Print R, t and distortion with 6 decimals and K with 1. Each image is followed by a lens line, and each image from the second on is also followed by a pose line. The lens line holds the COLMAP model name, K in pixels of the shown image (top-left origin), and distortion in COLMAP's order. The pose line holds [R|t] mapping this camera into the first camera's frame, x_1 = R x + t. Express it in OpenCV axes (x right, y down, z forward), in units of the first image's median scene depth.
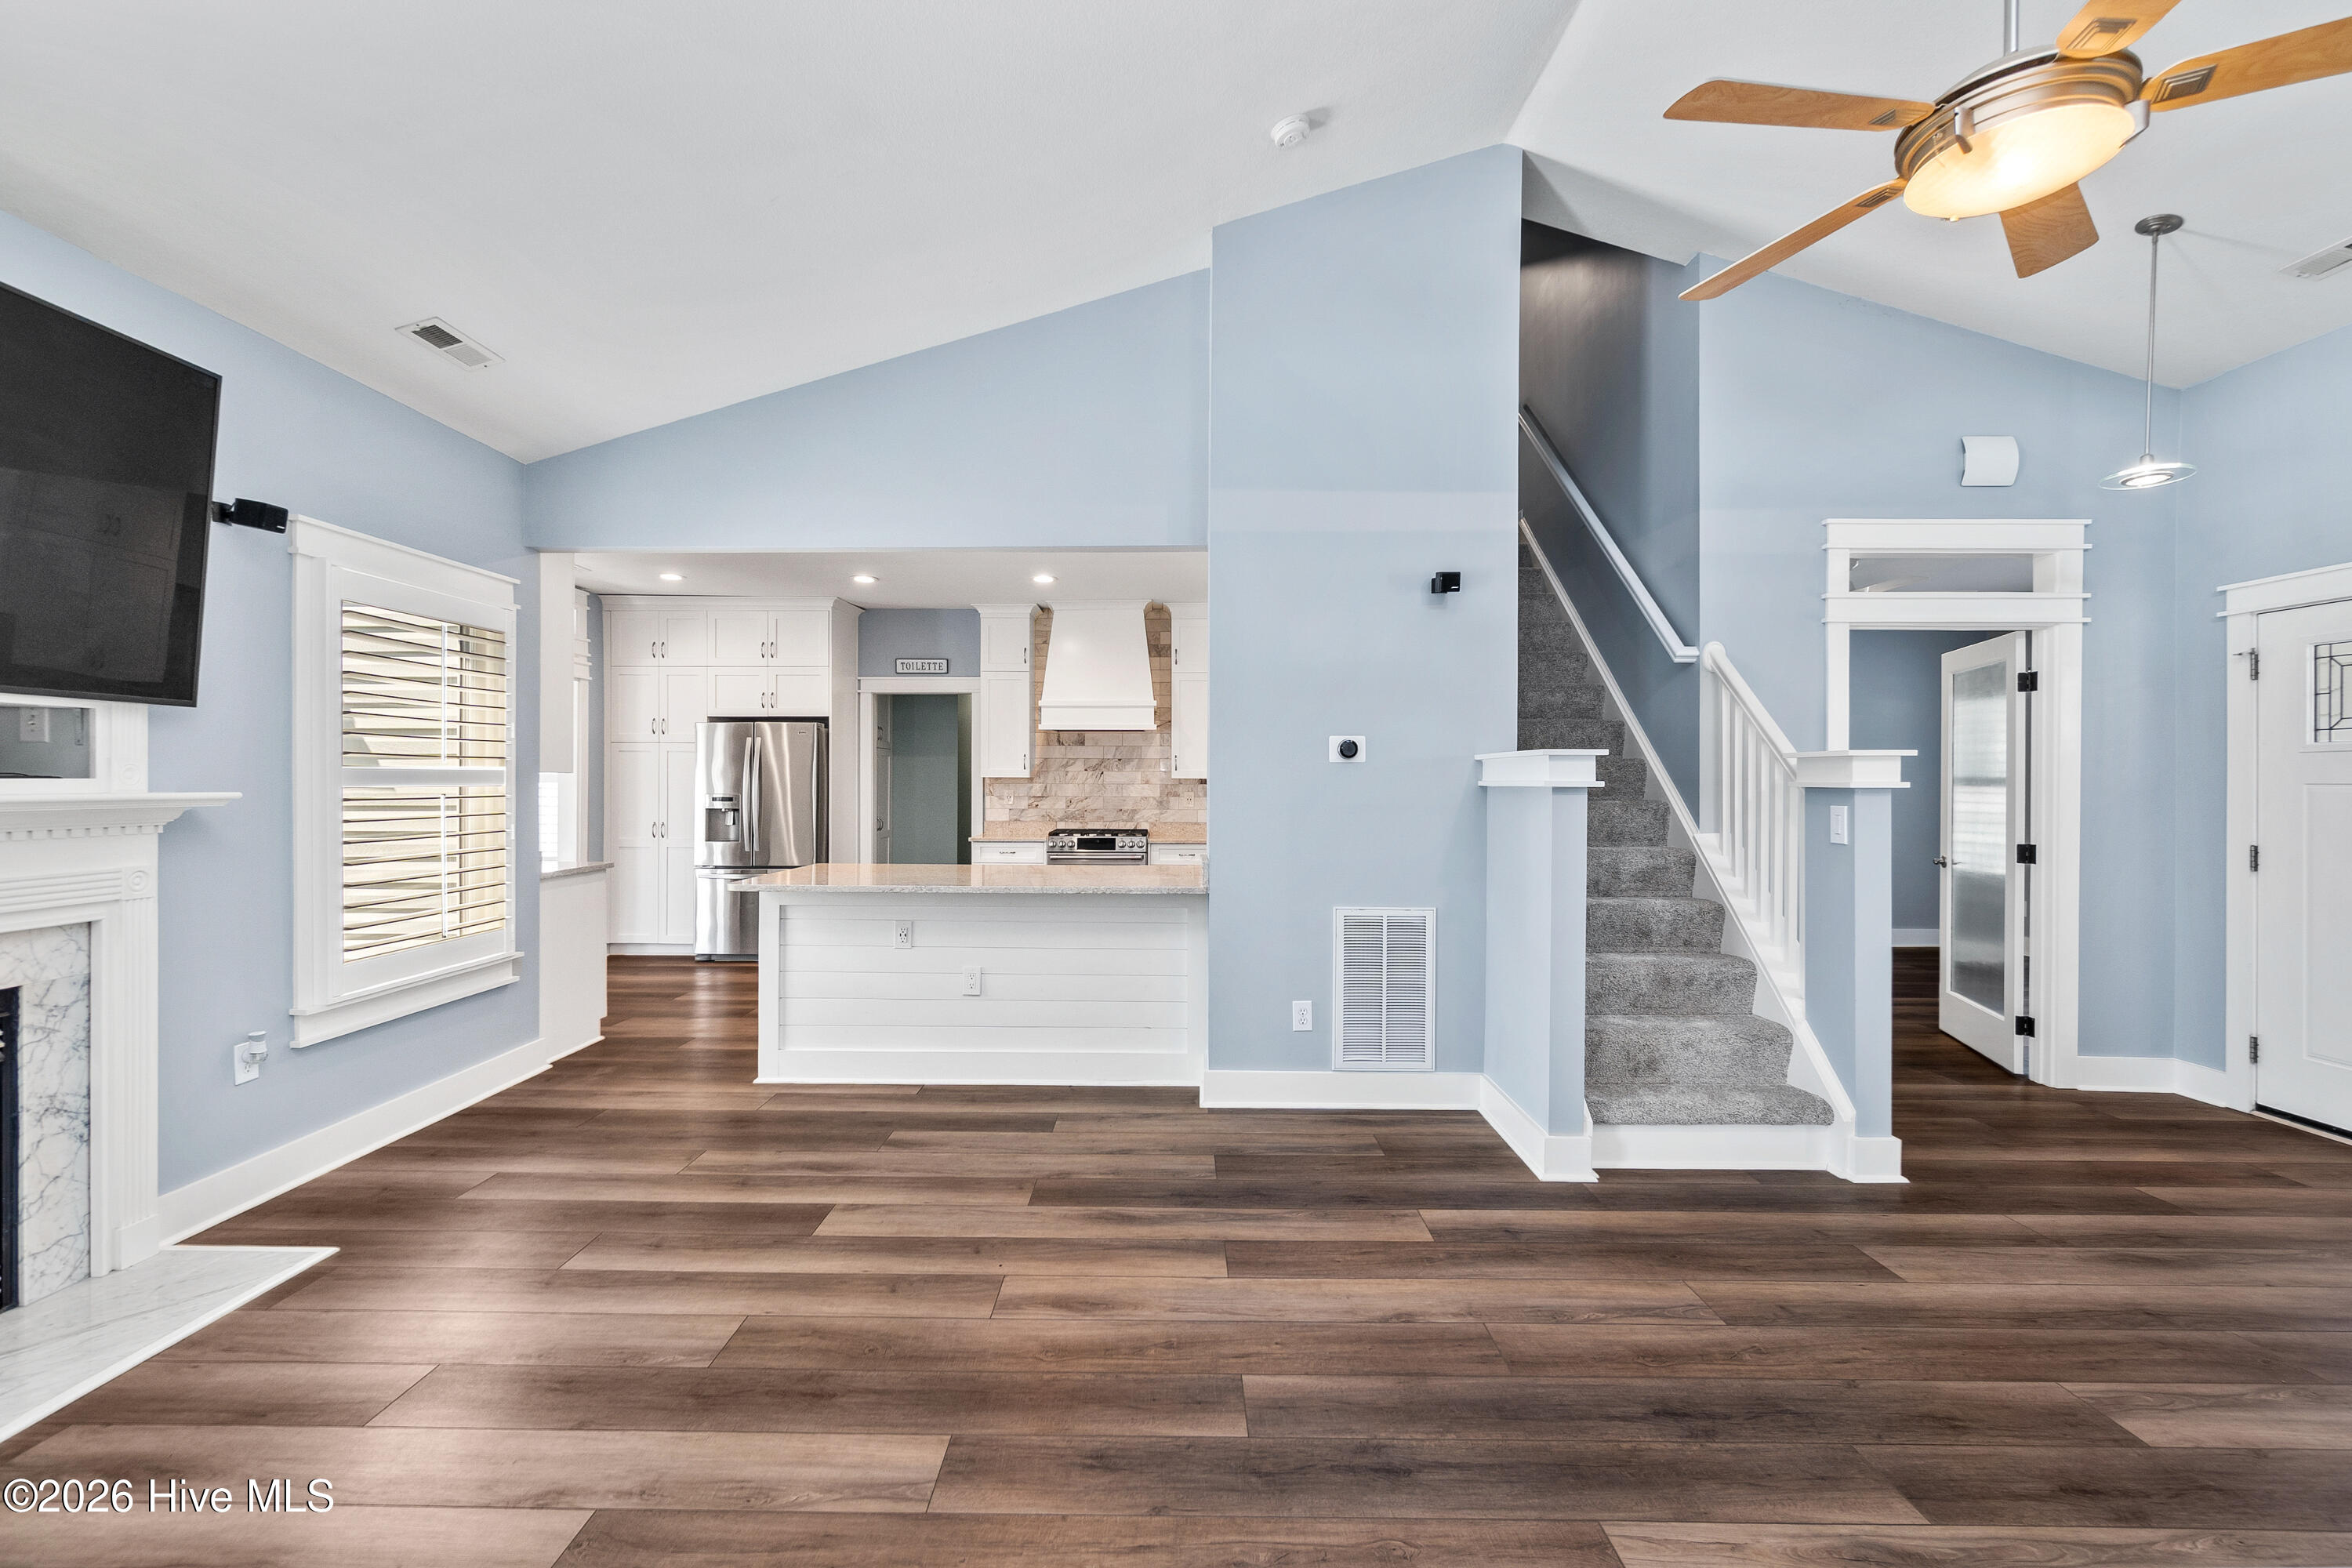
lens RADIAL K [[1007.3, 0, 1162.3], [0, 1007.3, 779.0], [0, 0, 1]] dist [-0.008472, 0.004274]
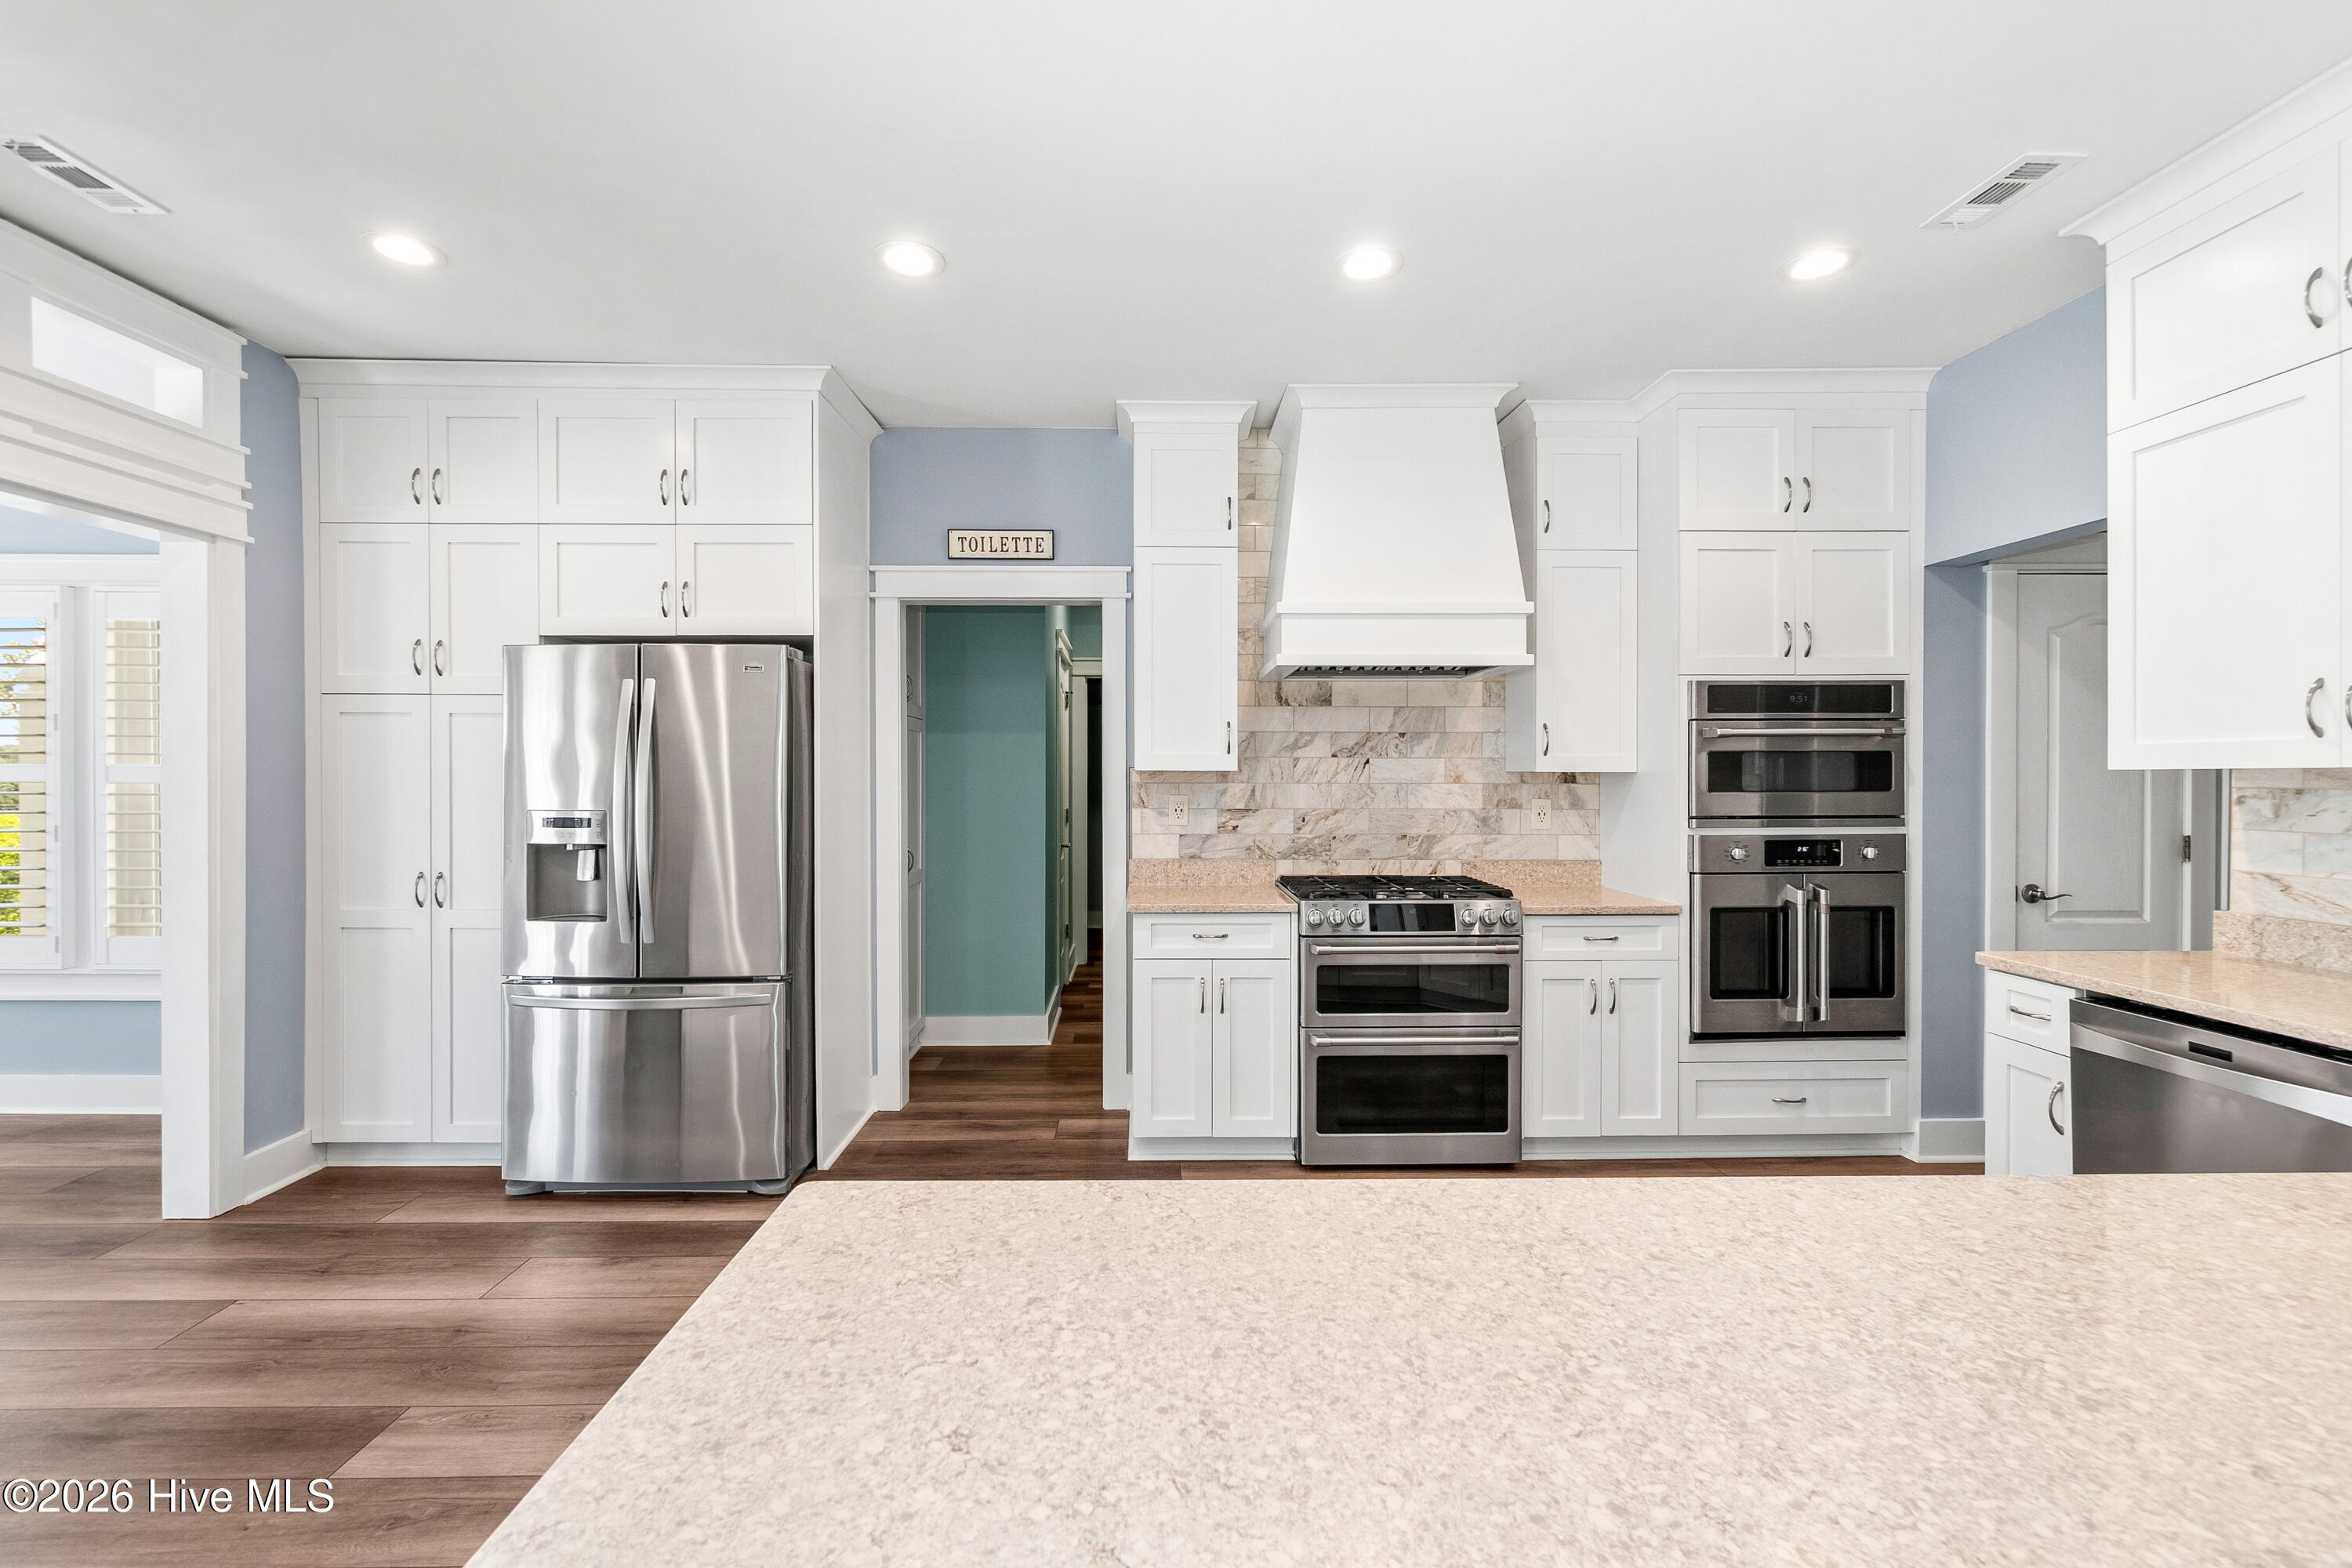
lens RADIAL K [[1019.4, 0, 1159.0], [0, 1019.4, 784.0], [0, 0, 1]] dist [-0.003128, -0.000443]
pose [[0.999535, -0.002476, 0.030384, -0.360955], [0.002243, 0.999968, 0.007706, 0.002085], [-0.030402, -0.007634, 0.999509, 1.019011]]
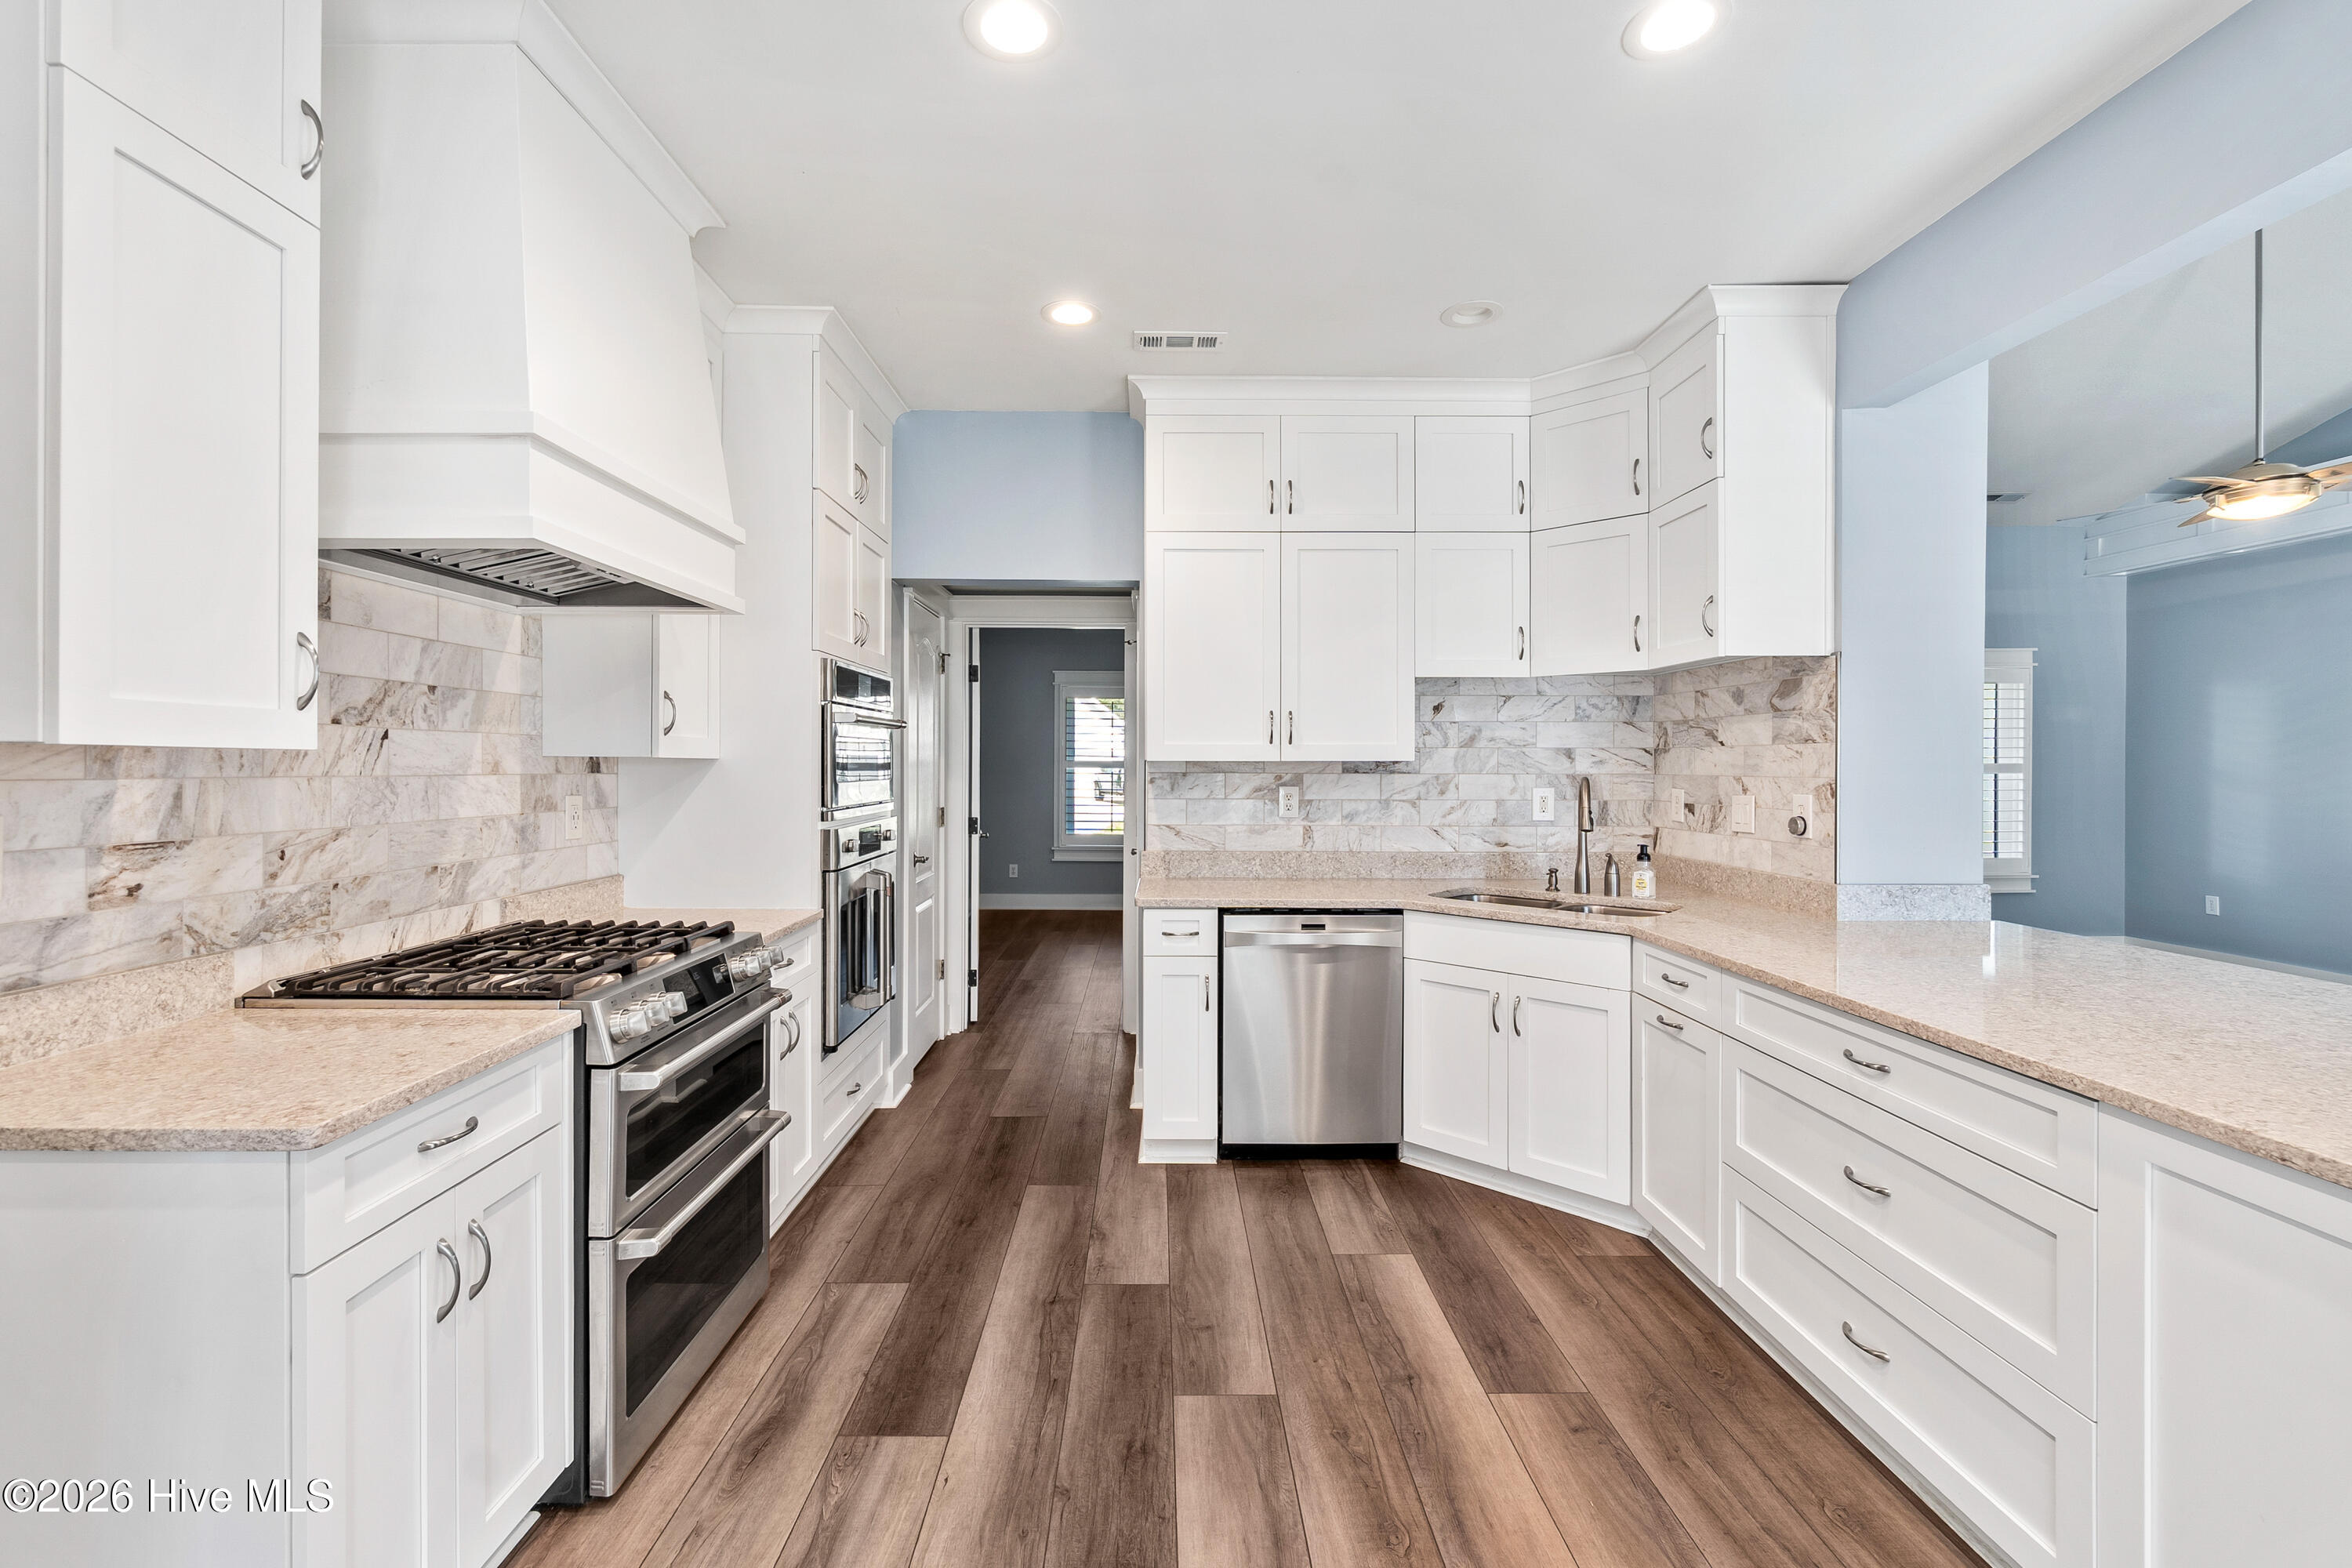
lens RADIAL K [[1011.6, 0, 1165.9], [0, 1011.6, 768.0], [0, 0, 1]] dist [-0.002680, 0.000215]
pose [[-0.022950, -0.005759, 0.999720, -0.668060], [-0.004404, 0.999974, 0.005659, 0.000541], [-0.999727, -0.004273, -0.022975, 1.630866]]
